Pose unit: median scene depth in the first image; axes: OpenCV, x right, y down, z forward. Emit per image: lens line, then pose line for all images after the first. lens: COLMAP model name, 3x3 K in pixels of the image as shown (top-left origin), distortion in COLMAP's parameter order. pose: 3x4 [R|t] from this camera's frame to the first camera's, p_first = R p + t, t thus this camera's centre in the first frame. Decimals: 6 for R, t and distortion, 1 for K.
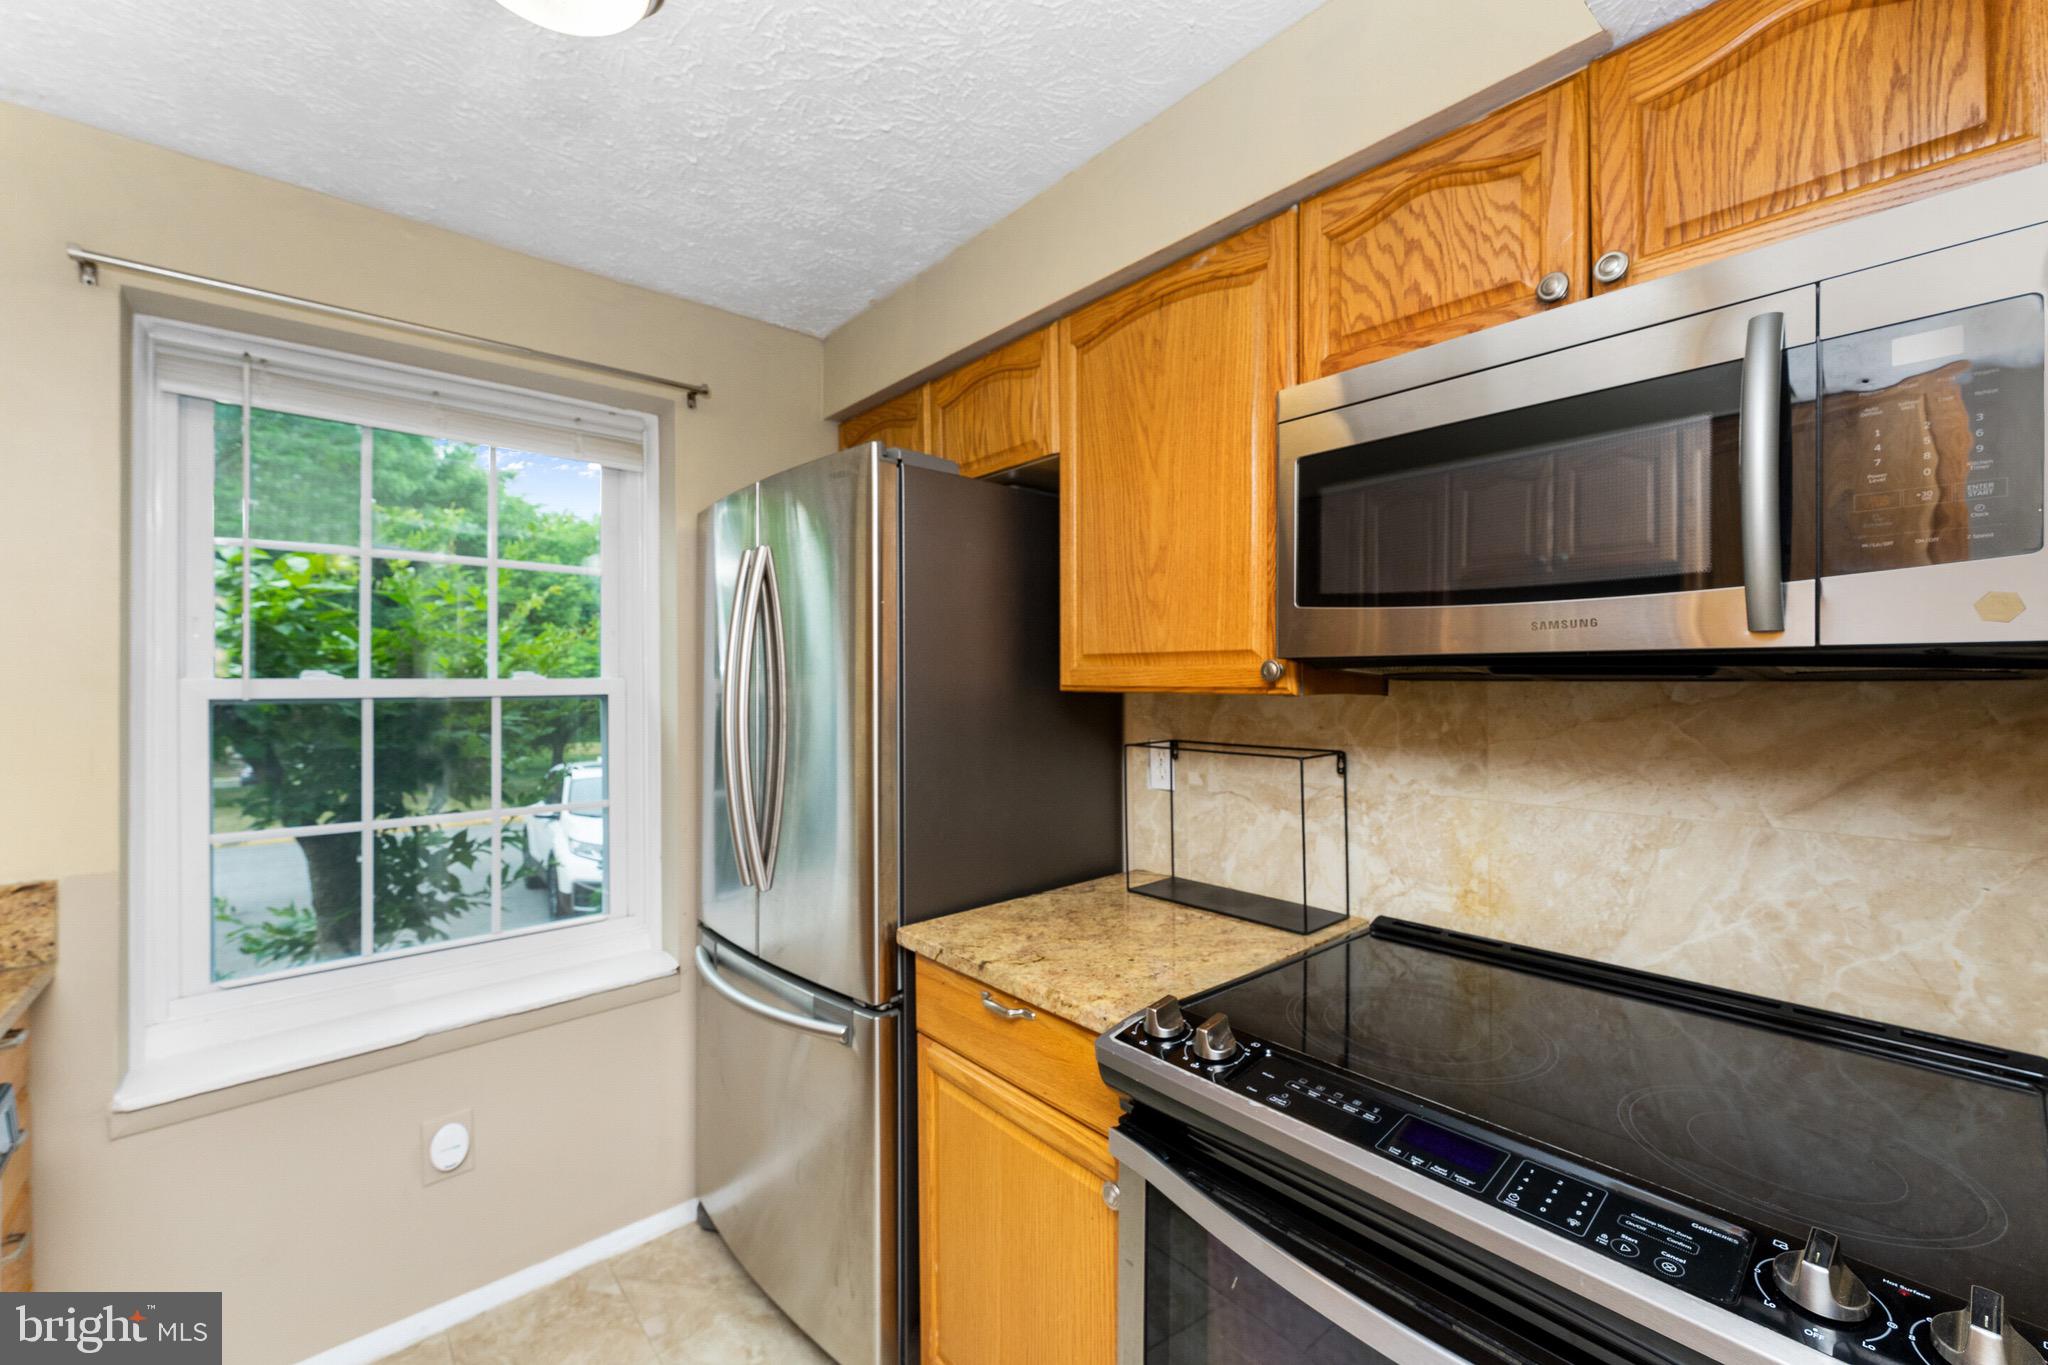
lens RADIAL K [[827.3, 0, 1024.0], [0, 827.3, 682.5], [0, 0, 1]] dist [0.014863, 0.000173]
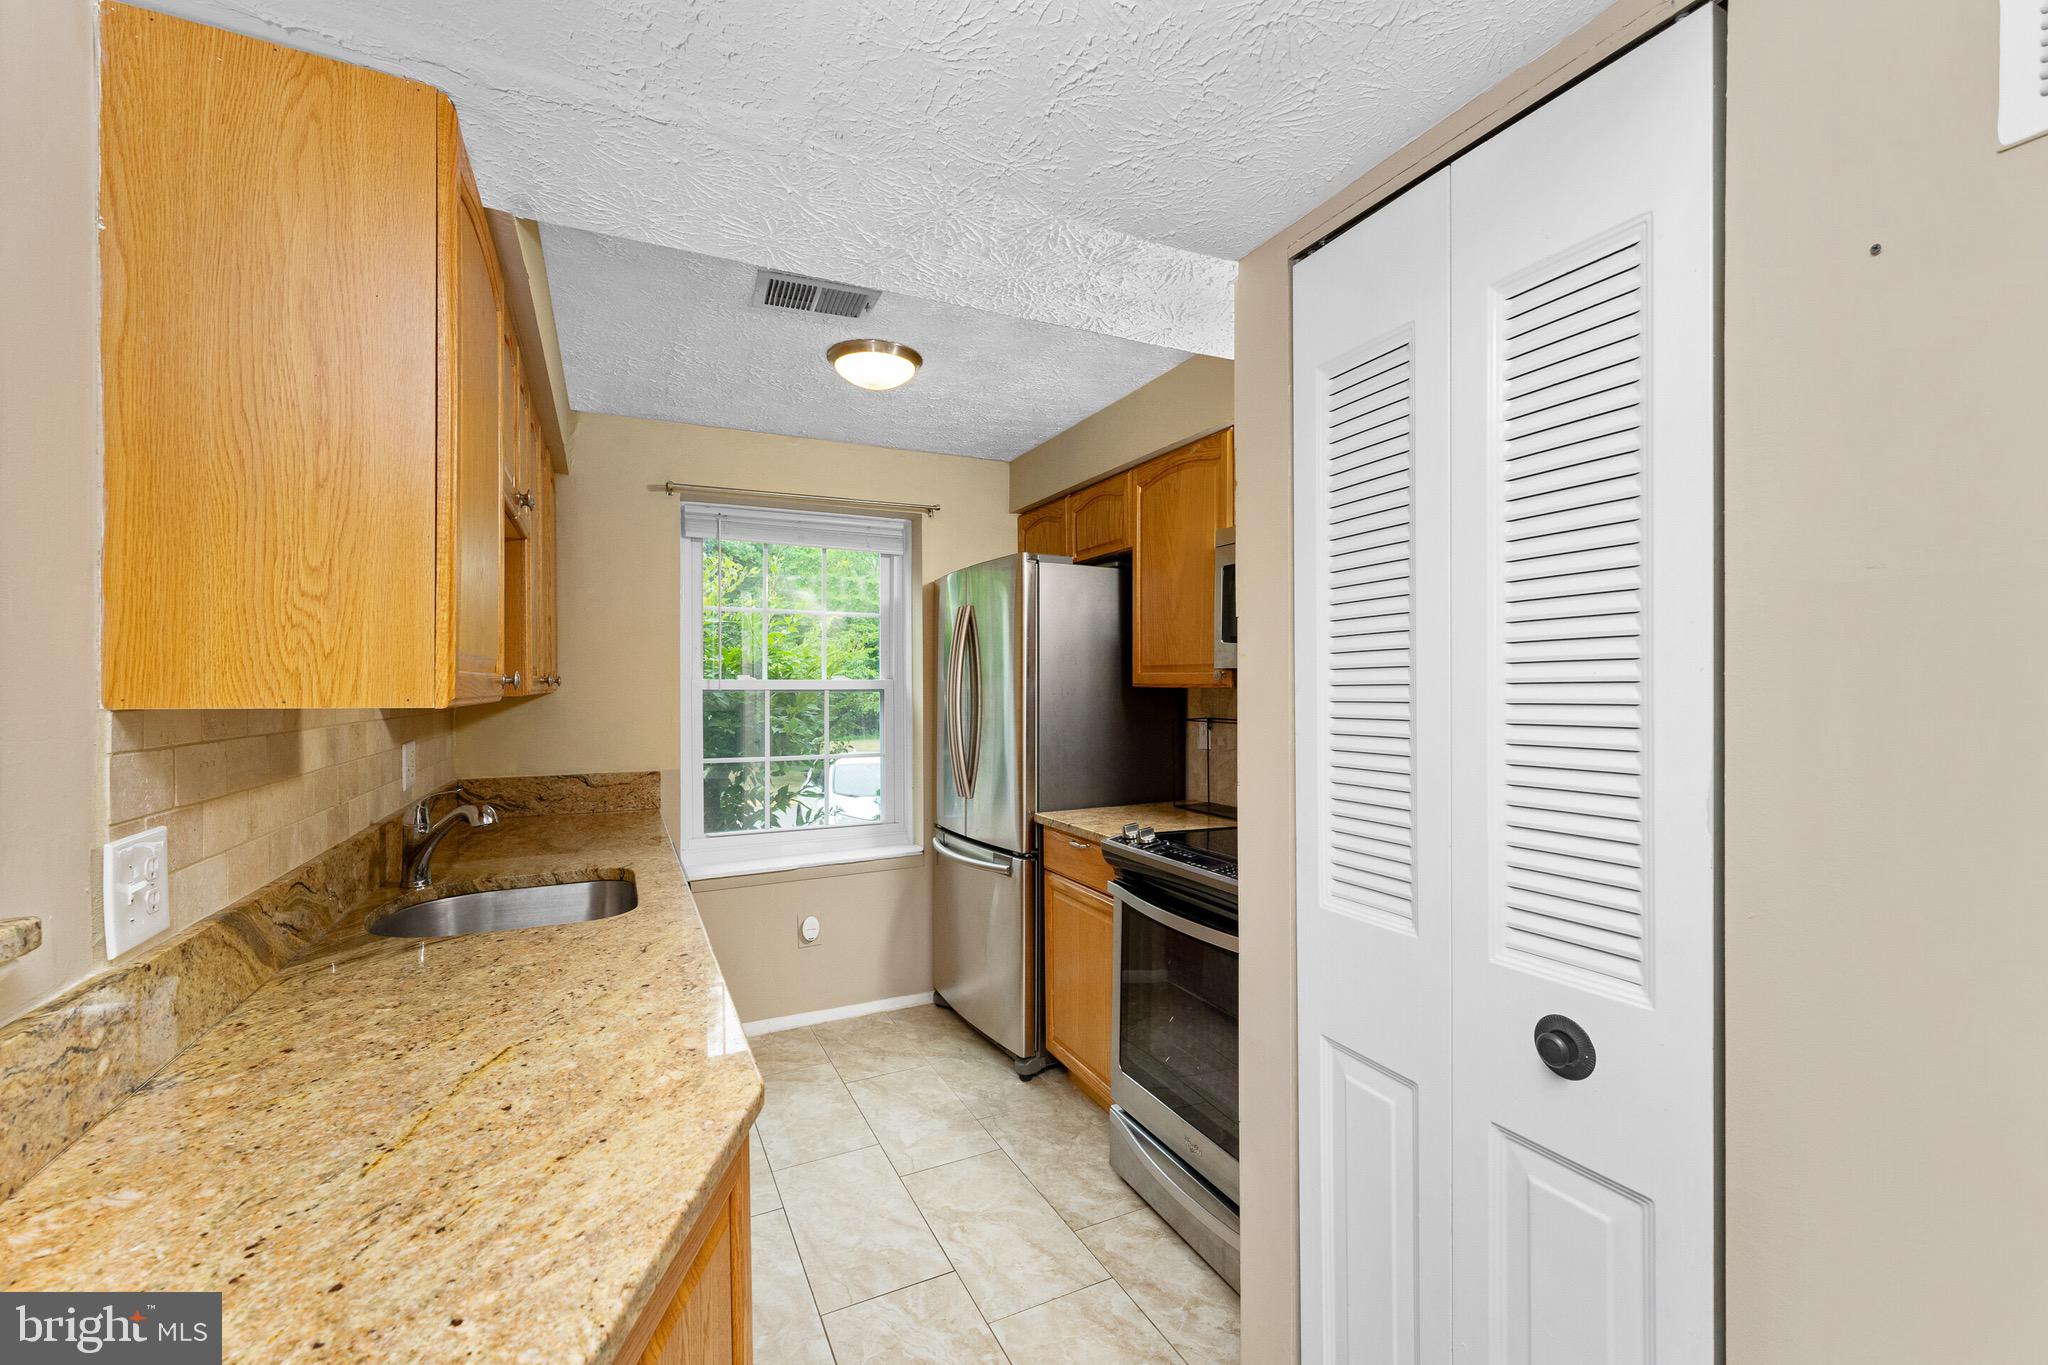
lens RADIAL K [[827.3, 0, 1024.0], [0, 827.3, 682.5], [0, 0, 1]] dist [0.014863, 0.000173]
pose [[0.964705, 0.001384, -0.263330, 0.267490], [-0.002595, 0.999988, -0.004251, 0.009314], [0.263321, 0.004785, 0.964696, -0.680642]]
